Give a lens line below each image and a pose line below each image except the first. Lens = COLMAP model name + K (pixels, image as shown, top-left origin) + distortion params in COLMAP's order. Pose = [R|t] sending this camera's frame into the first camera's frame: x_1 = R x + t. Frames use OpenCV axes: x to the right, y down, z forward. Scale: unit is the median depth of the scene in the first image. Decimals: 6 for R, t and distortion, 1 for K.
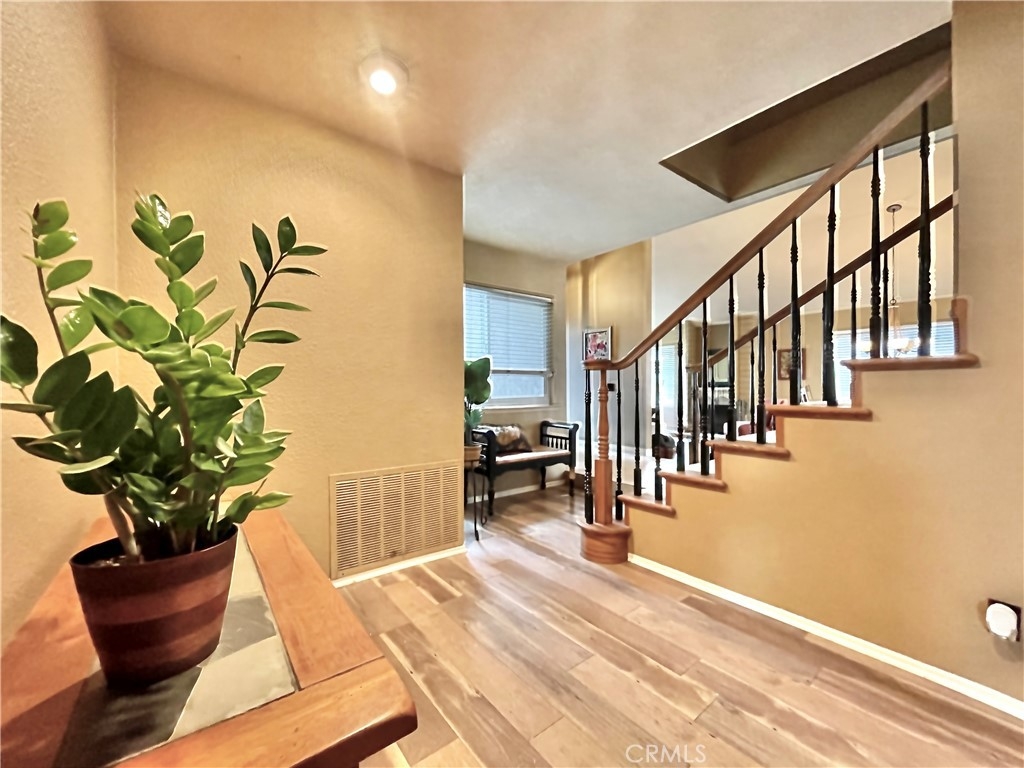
lens RADIAL K [[412.5, 0, 514.2], [0, 412.5, 386.6], [0, 0, 1]] dist [0.007215, 0.000361]
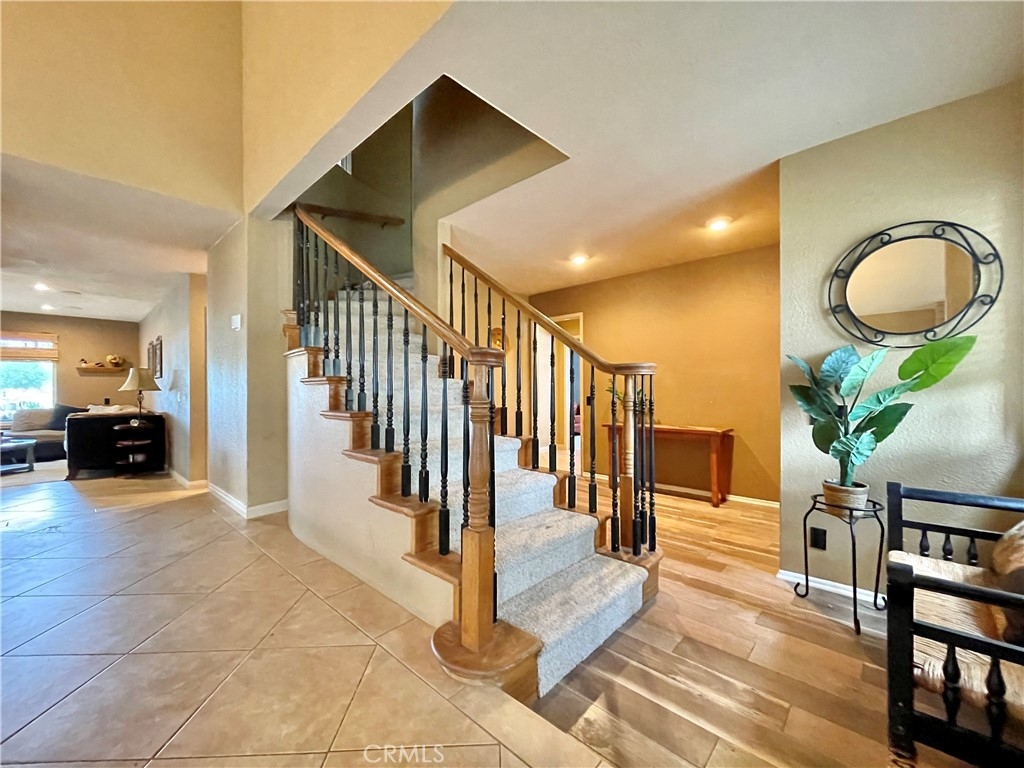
lens RADIAL K [[412.5, 0, 507.7], [0, 412.5, 382.0], [0, 0, 1]] dist [0.007215, 0.000361]
pose [[-0.985999, 0.013539, -0.166199, 0.672133], [0.014176, 0.999896, -0.002652, -0.039789], [0.166146, -0.004971, -0.986089, 1.968453]]
